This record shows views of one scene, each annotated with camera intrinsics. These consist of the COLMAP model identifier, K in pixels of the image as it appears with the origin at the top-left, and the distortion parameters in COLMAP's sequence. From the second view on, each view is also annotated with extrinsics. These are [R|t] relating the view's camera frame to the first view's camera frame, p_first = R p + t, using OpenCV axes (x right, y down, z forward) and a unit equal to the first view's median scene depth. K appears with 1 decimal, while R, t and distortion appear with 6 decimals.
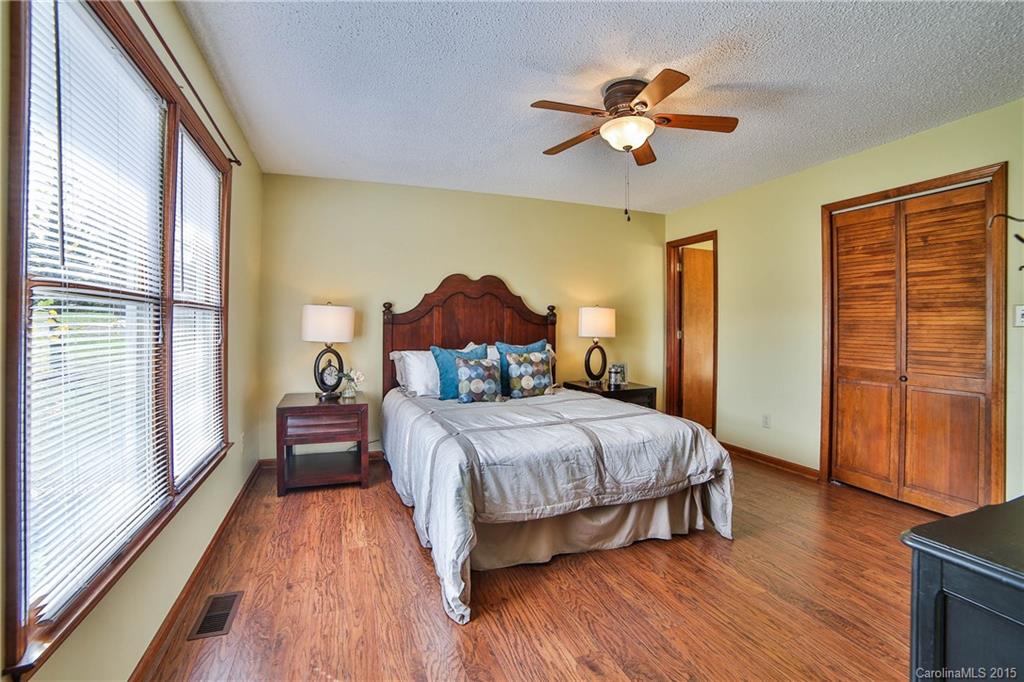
lens RADIAL K [[457.5, 0, 511.4], [0, 457.5, 324.7], [0, 0, 1]] dist [-0.098222, 0.029369]
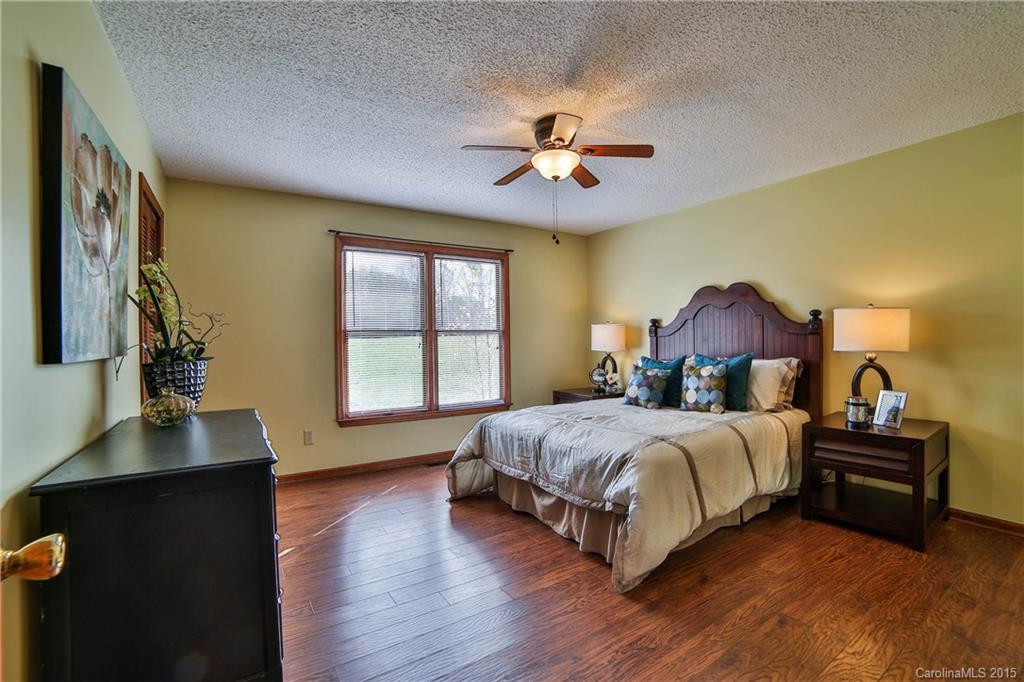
lens RADIAL K [[446.9, 0, 502.4], [0, 446.9, 344.9], [0, 0, 1]] dist [-0.108091, 0.028115]
pose [[0.206417, 0.003500, -0.978458, 1.300714], [0.014839, 0.999867, 0.006707, 0.010196], [0.978352, -0.015904, 0.206338, 0.639073]]
